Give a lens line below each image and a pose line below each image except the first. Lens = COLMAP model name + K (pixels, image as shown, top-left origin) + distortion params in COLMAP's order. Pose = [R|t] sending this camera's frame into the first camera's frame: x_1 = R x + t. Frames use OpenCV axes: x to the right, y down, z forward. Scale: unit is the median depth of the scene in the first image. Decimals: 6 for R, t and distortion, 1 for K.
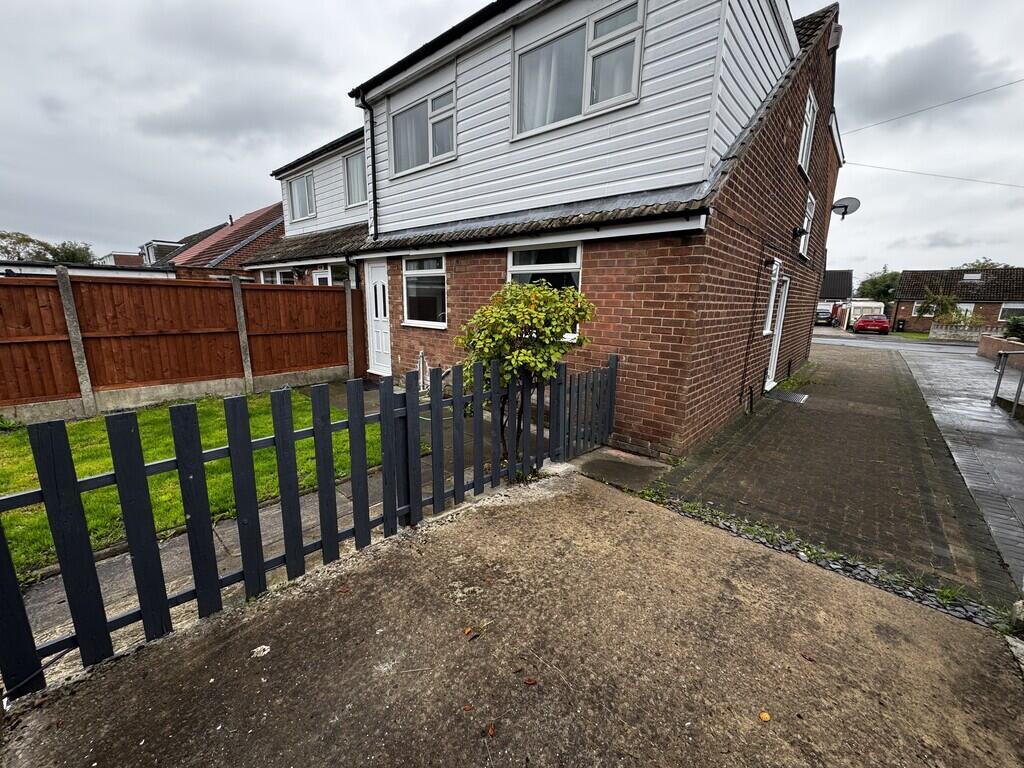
lens RADIAL K [[406.6, 0, 514.7], [0, 406.6, 382.3], [0, 0, 1]] dist [-0.003670, 0.000184]
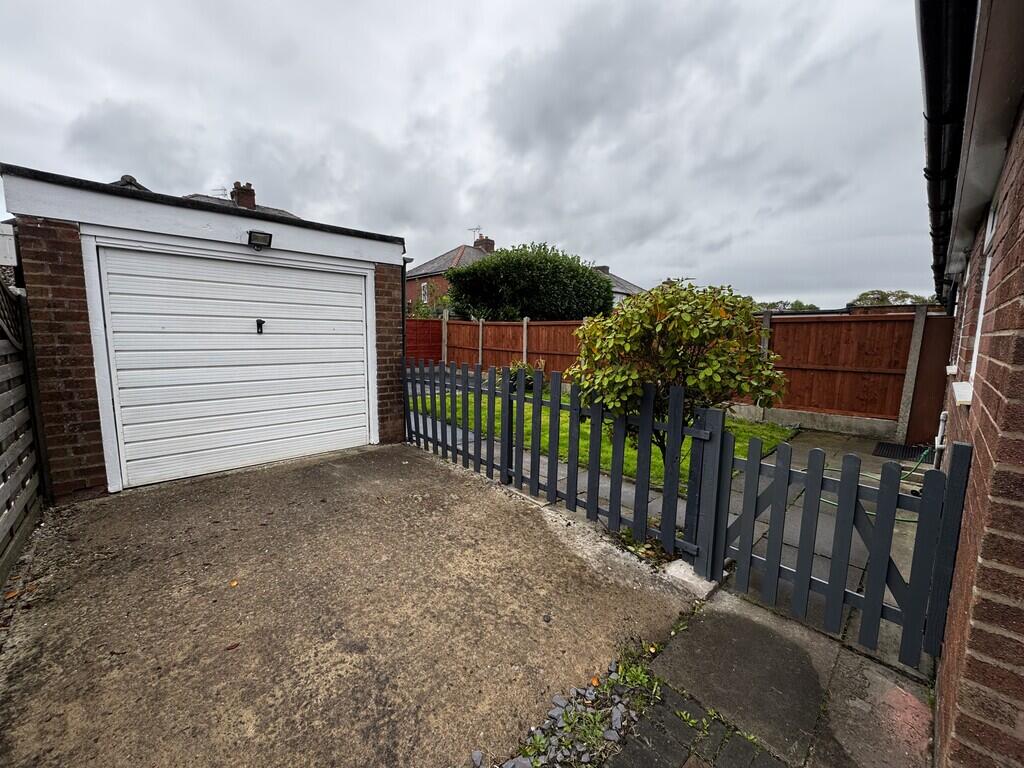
lens RADIAL K [[406.6, 0, 514.0], [0, 406.6, 386.2], [0, 0, 1]] dist [-0.003670, 0.000184]
pose [[-0.085339, 0.104187, -0.990890, 1.005563], [-0.213398, 0.969528, 0.120320, -0.123208], [0.973231, 0.221722, -0.060506, 1.012844]]
